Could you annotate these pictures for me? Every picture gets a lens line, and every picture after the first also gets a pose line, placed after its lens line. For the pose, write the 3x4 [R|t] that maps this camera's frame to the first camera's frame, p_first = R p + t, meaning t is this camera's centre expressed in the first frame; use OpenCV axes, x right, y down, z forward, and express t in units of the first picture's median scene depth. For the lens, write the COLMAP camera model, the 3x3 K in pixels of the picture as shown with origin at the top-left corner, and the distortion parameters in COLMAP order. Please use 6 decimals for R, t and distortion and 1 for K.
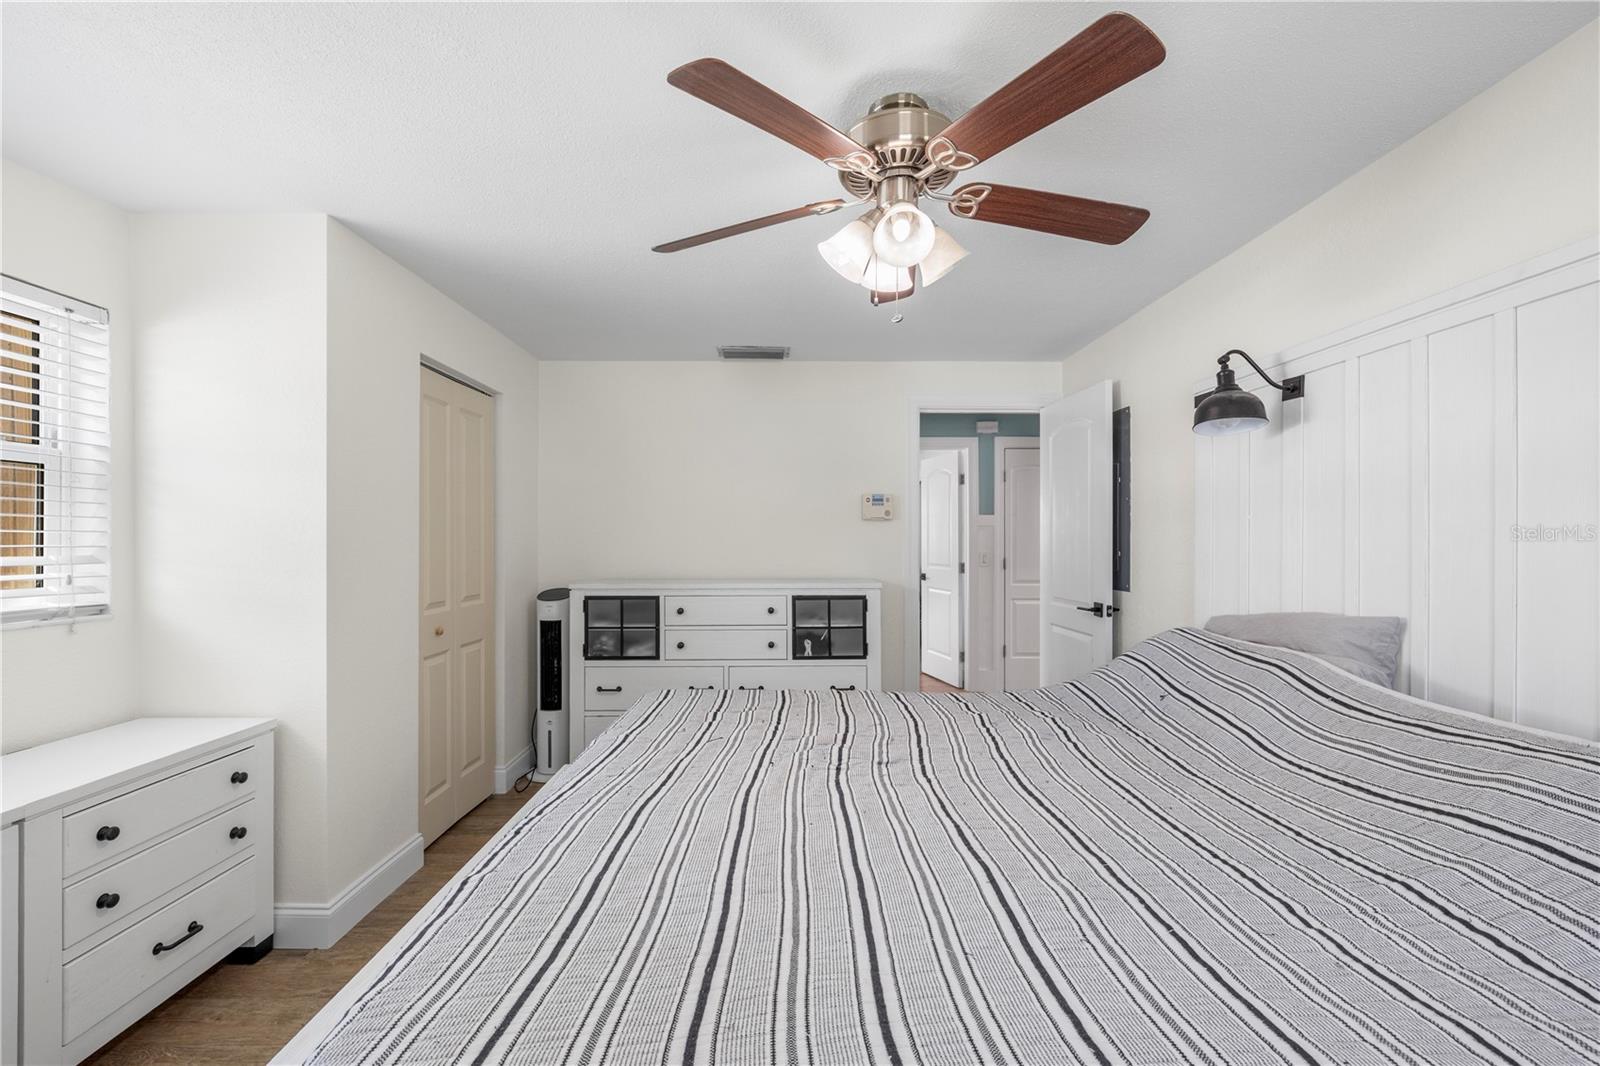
lens RADIAL K [[677.6, 0, 799.4], [0, 677.6, 531.3], [0, 0, 1]] dist [0.003337, 0.000029]
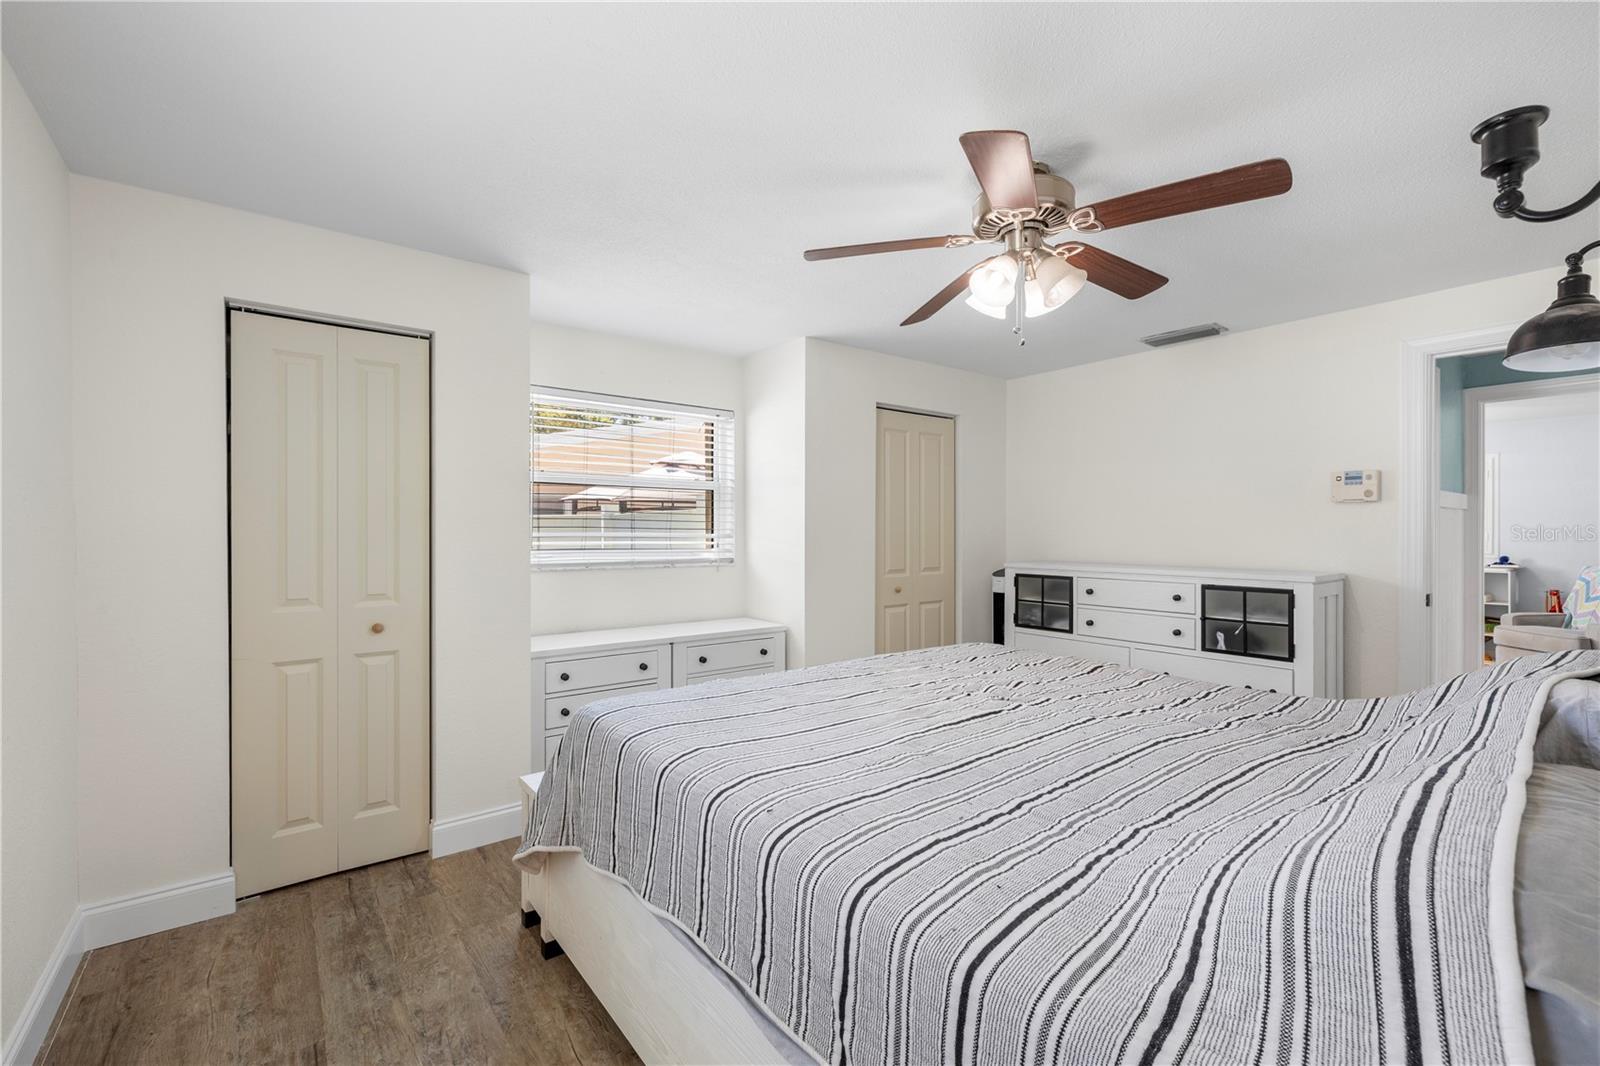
lens RADIAL K [[677.6, 0, 810.9], [0, 677.6, 535.7], [0, 0, 1]] dist [0.003337, 0.000029]
pose [[0.612112, 0.007749, -0.790733, 0.414256], [0.007778, 0.999845, 0.015819, 0.006157], [0.790733, -0.015834, 0.611956, -0.028258]]
